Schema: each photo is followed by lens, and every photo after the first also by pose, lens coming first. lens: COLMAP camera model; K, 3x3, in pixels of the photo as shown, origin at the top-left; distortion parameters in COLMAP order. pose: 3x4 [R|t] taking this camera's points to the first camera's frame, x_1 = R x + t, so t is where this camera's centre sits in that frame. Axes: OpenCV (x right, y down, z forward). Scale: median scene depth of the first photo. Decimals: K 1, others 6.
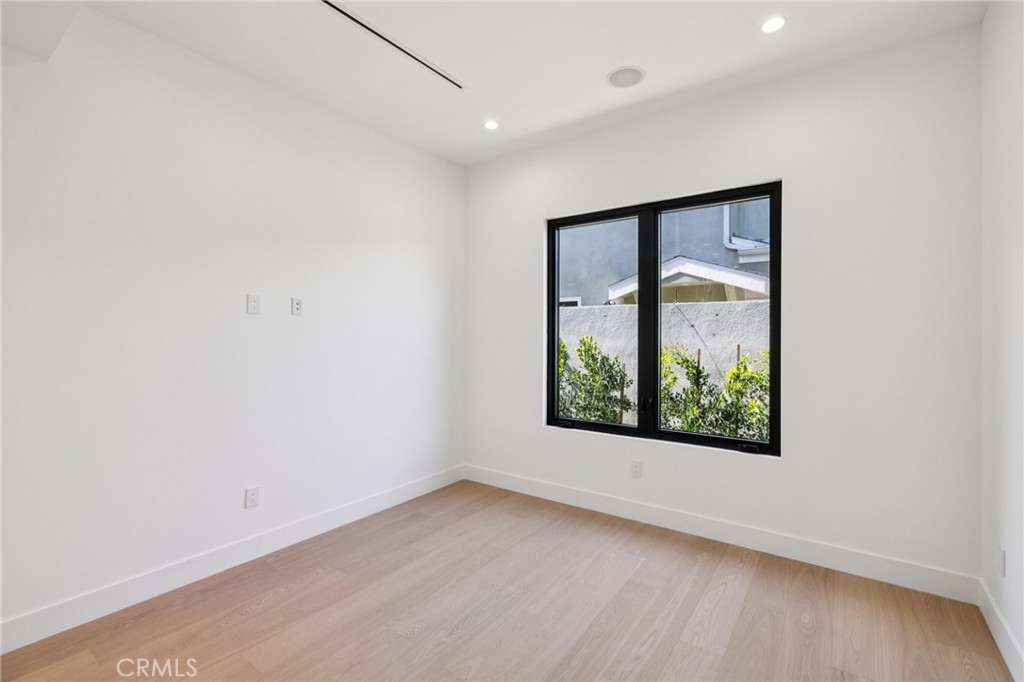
lens RADIAL K [[462.8, 0, 513.9], [0, 462.8, 339.8], [0, 0, 1]] dist [-0.010754, 0.000932]
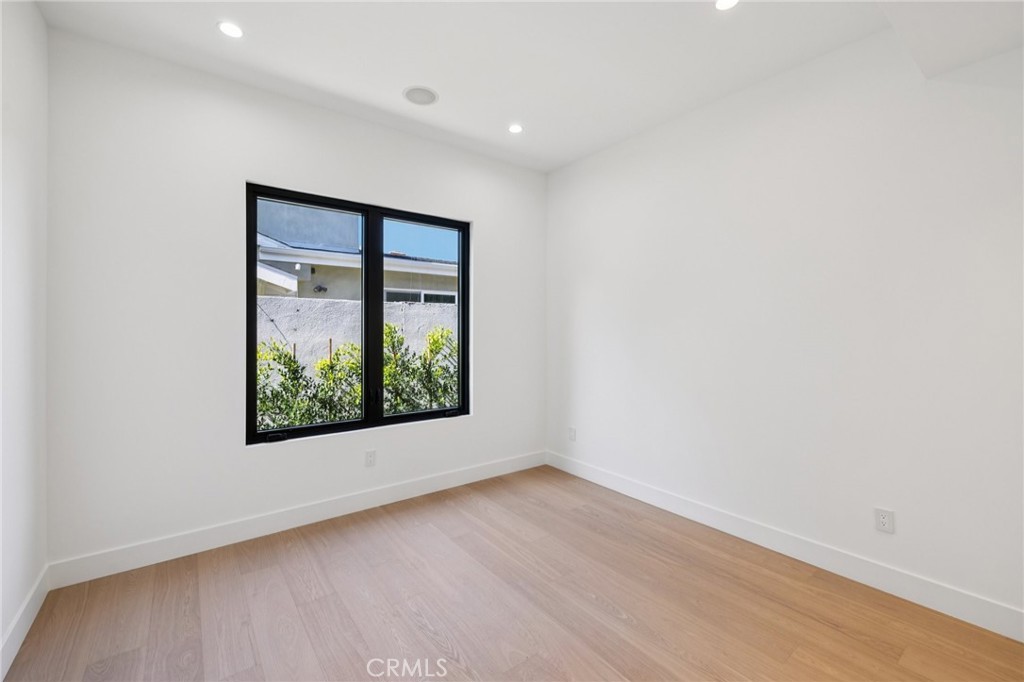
lens RADIAL K [[438.5, 0, 515.0], [0, 438.5, 336.0], [0, 0, 1]] dist [-0.004042, -0.000408]
pose [[0.264140, -0.014669, 0.964373, -0.600875], [0.011570, 0.999861, 0.012039, -0.003916], [-0.964415, 0.007978, 0.264273, 0.426970]]
